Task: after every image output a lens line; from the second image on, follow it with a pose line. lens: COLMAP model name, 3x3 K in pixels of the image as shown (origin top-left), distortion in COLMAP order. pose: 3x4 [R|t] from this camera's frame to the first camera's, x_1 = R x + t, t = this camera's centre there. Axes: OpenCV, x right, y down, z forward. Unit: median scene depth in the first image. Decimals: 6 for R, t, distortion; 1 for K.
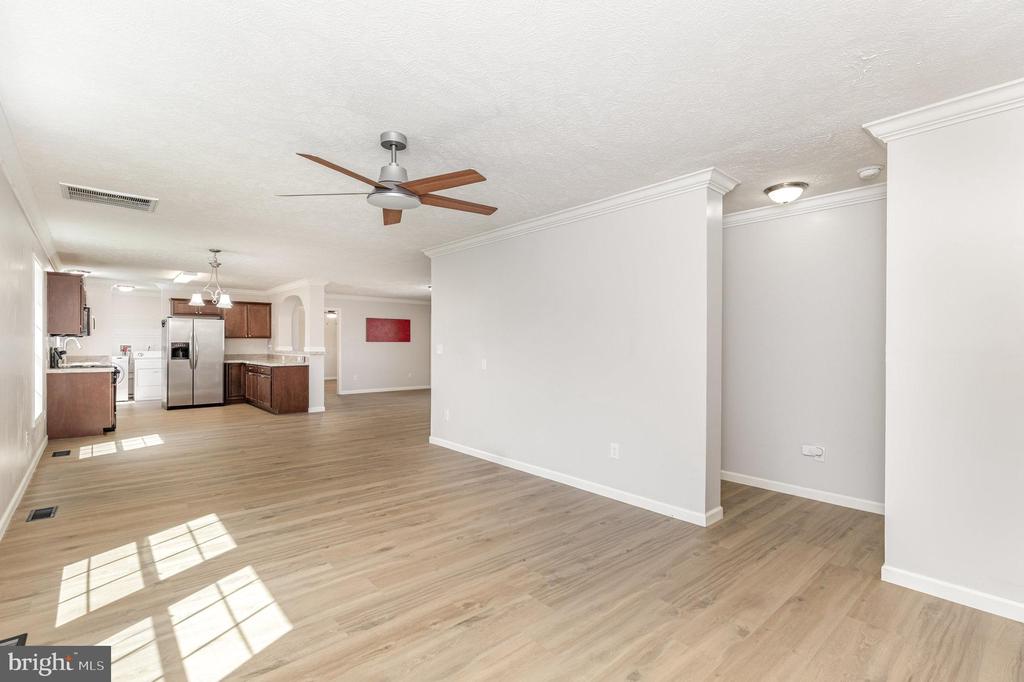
lens RADIAL K [[466.6, 0, 517.6], [0, 466.6, 344.4], [0, 0, 1]] dist [0.009263, -0.000732]
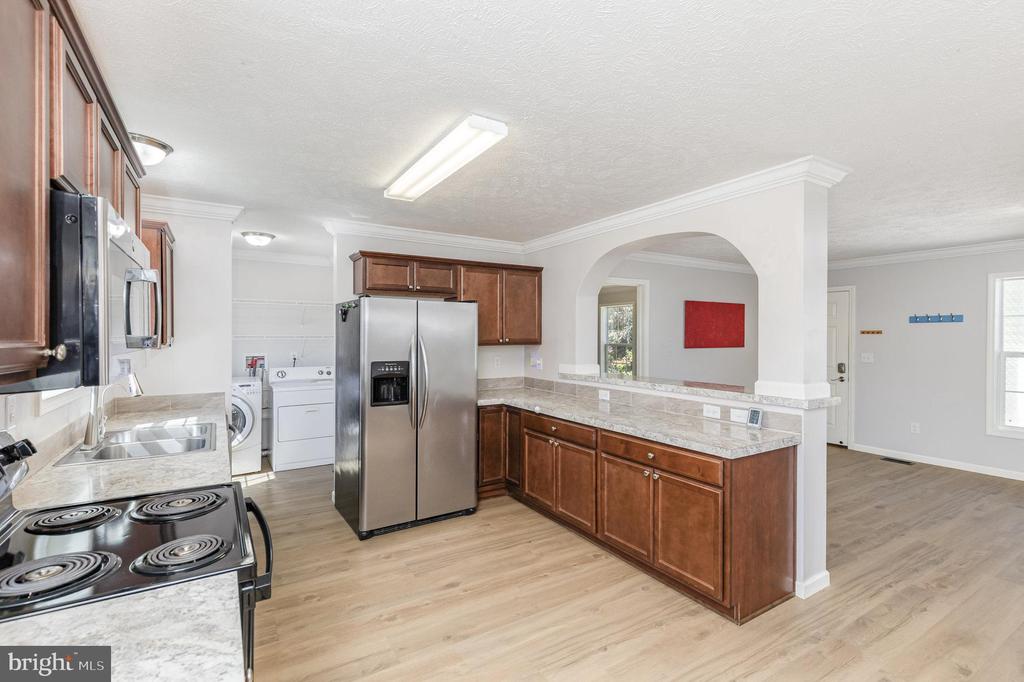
lens RADIAL K [[466.6, 0, 535.5], [0, 466.6, 339.4], [0, 0, 1]] dist [0.009263, -0.000732]
pose [[0.990036, 0.000512, -0.140814, -1.350142], [0.000180, 0.999988, 0.004901, -0.059233], [0.140815, -0.004878, 0.990024, 1.574091]]
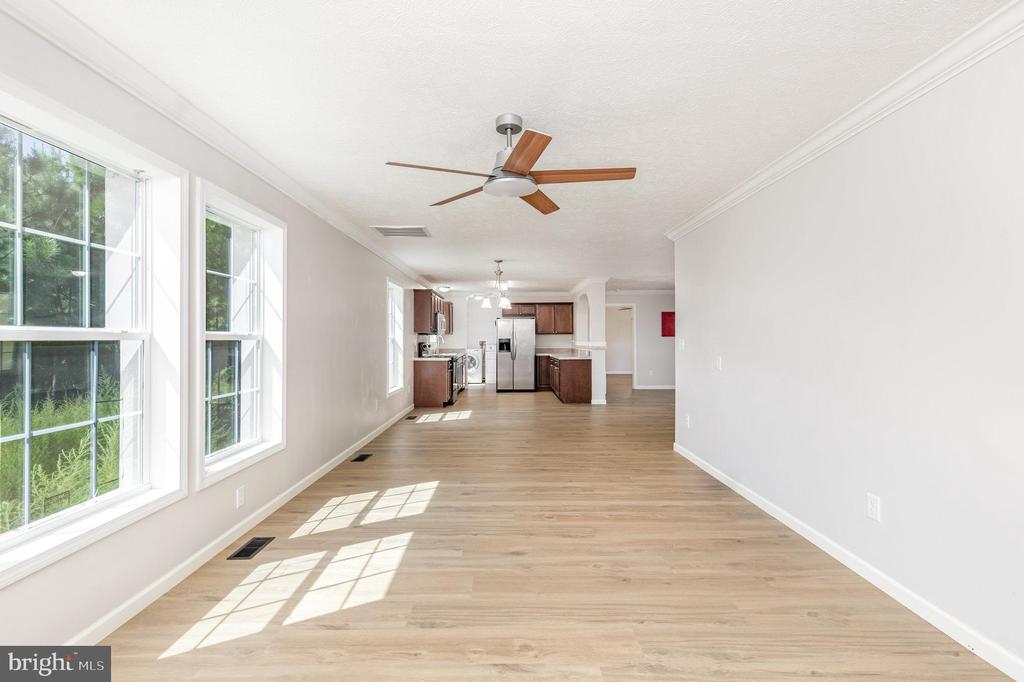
lens RADIAL K [[466.6, 0, 513.4], [0, 466.6, 340.7], [0, 0, 1]] dist [0.009263, -0.000732]
pose [[0.755227, -0.003011, -0.655457, 0.260432], [0.004985, 0.999987, 0.001151, 0.001070], [0.655445, -0.004137, 0.755232, 0.209971]]
